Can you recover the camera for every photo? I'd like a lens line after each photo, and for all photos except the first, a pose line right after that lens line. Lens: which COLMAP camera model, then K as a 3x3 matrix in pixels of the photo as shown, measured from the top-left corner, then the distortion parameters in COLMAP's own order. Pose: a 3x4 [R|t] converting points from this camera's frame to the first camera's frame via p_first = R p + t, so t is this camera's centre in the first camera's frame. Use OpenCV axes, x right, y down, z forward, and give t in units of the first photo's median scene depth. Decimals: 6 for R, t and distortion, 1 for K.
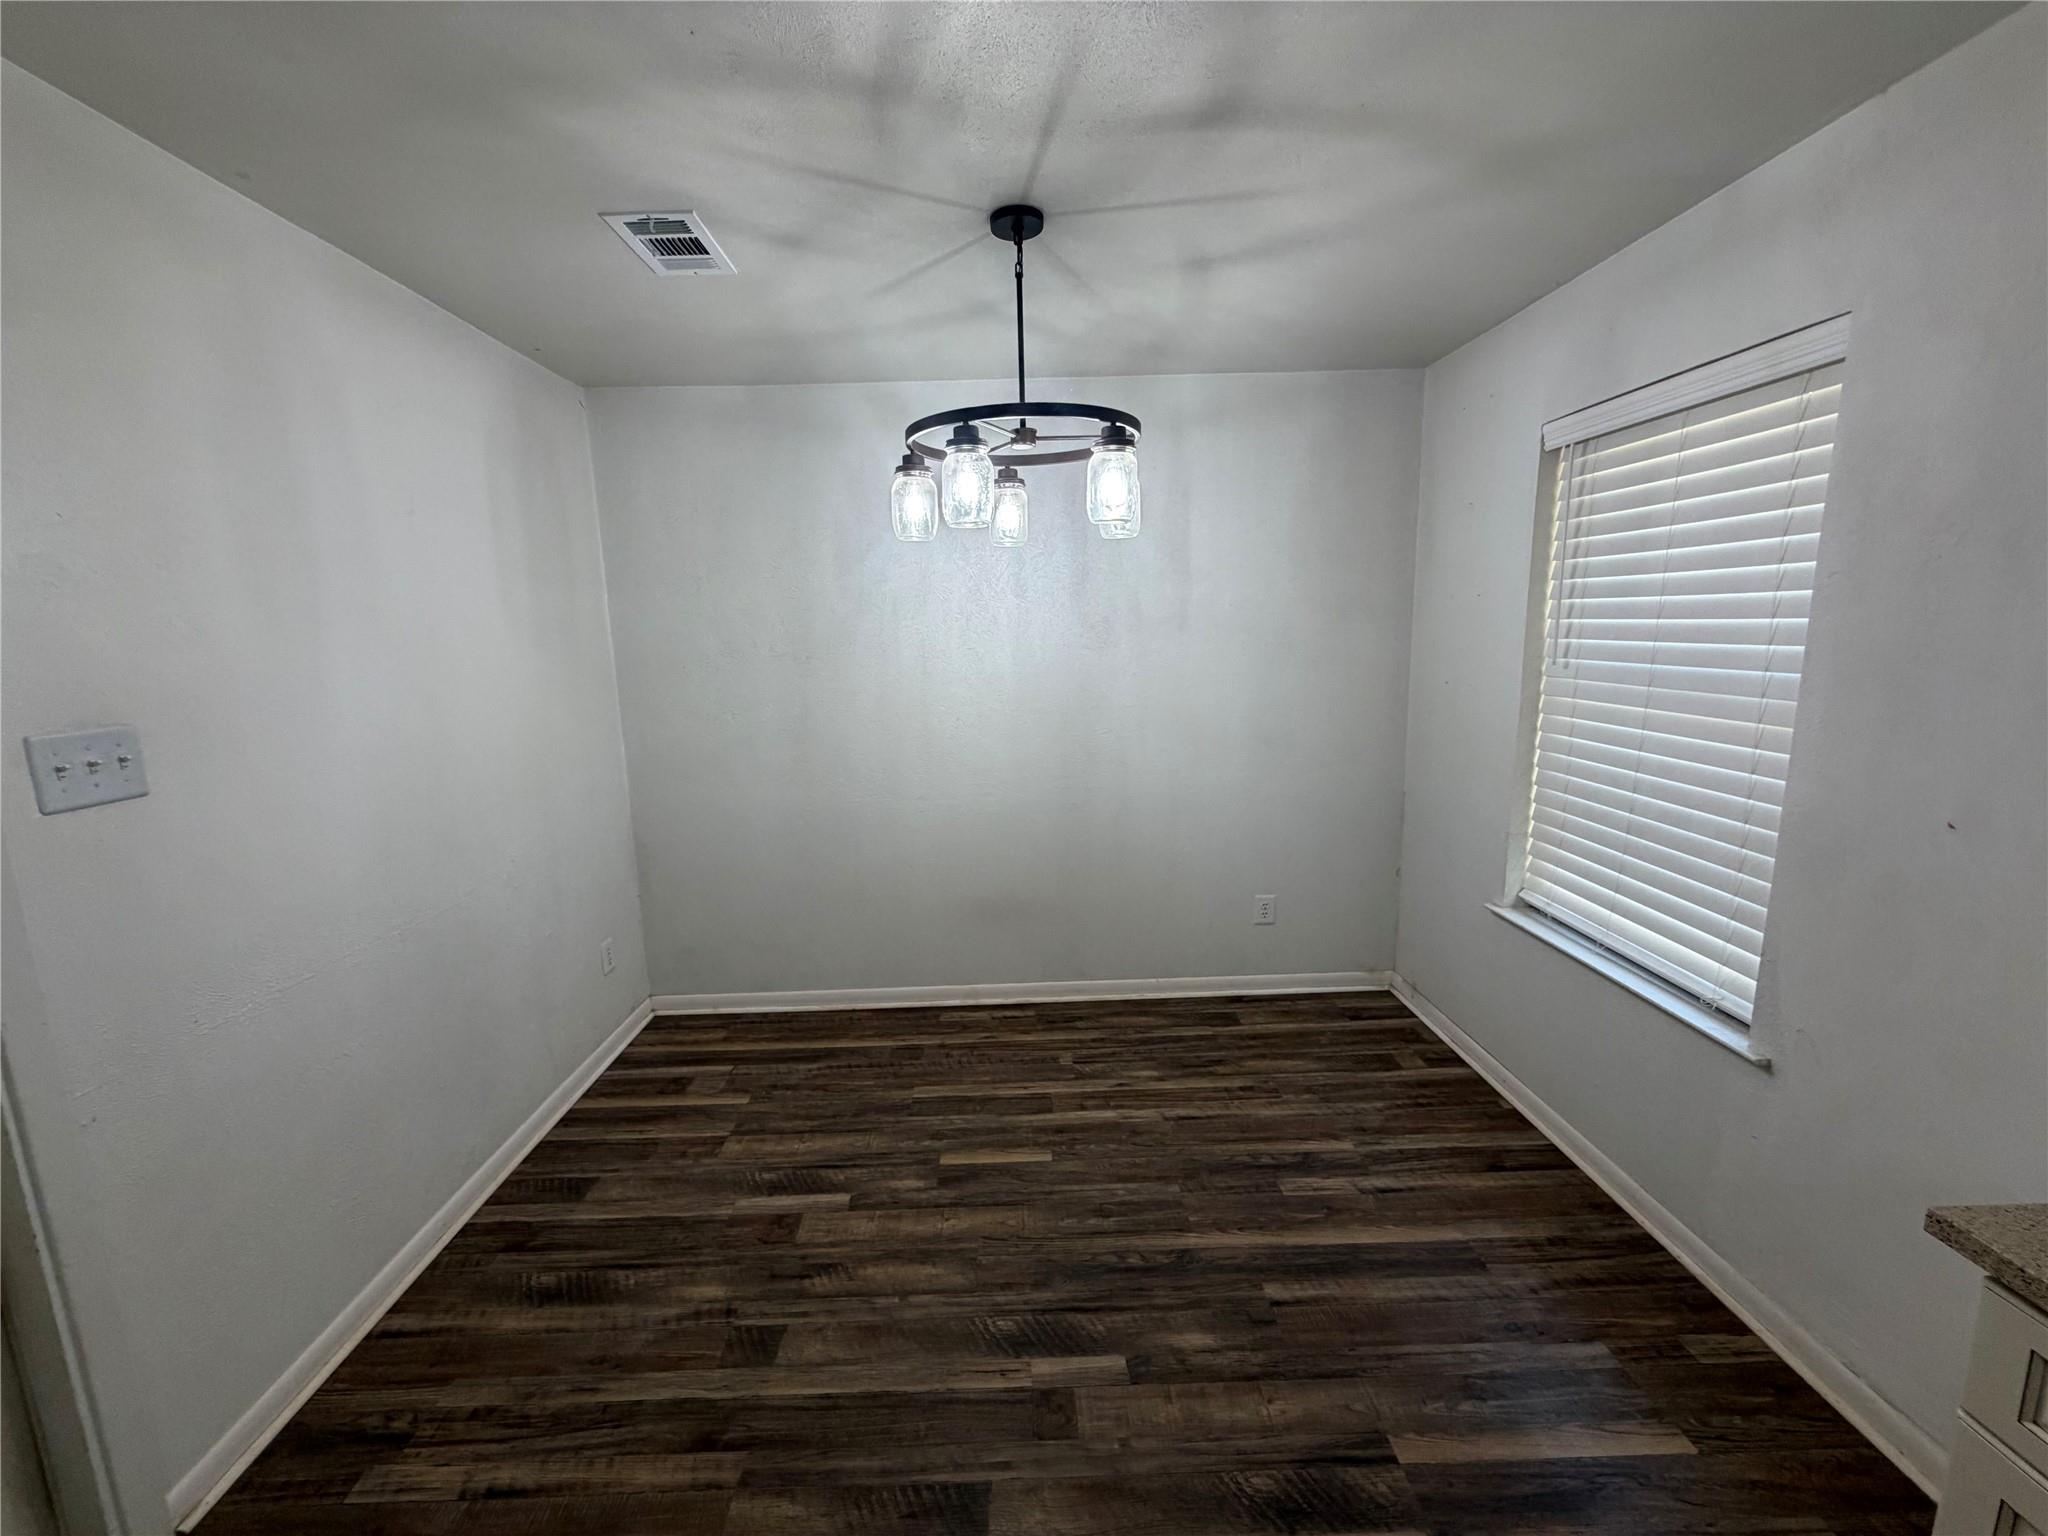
lens RADIAL K [[815.4, 0, 1014.5], [0, 815.4, 766.9], [0, 0, 1]] dist [-0.001394, 0.000391]
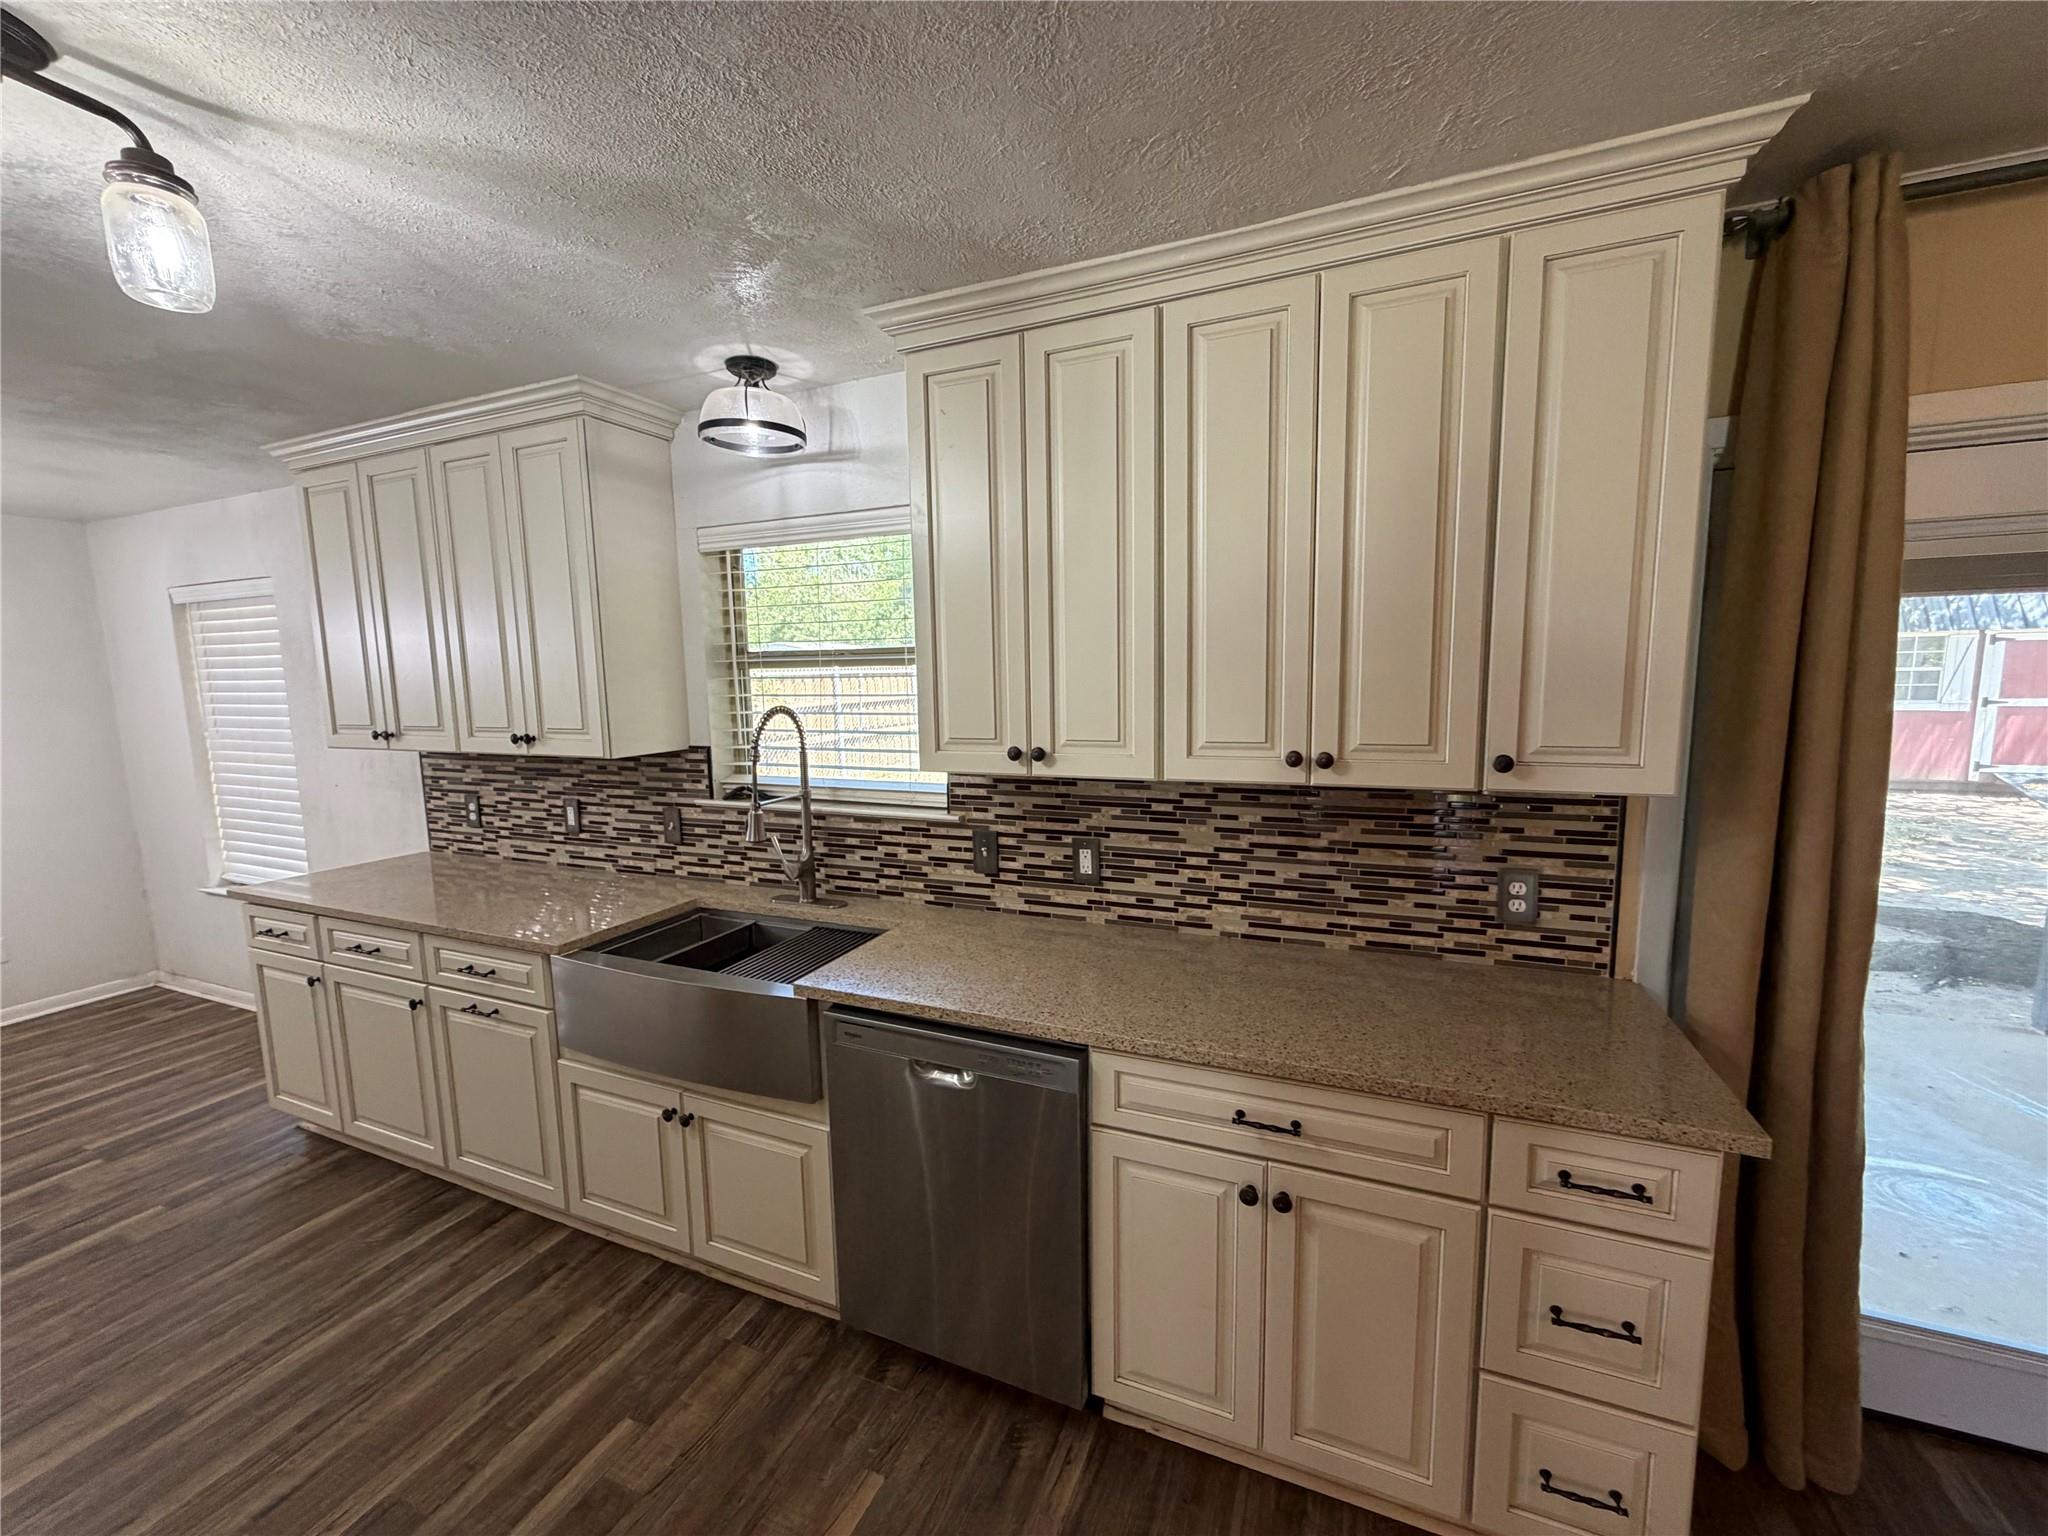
lens RADIAL K [[815.4, 0, 1014.5], [0, 815.4, 766.9], [0, 0, 1]] dist [-0.001394, 0.000391]
pose [[0.409629, -0.088025, 0.907995, -0.174815], [0.166648, 0.985806, 0.020388, 0.180233], [-0.896902, 0.142964, 0.418484, -1.127506]]
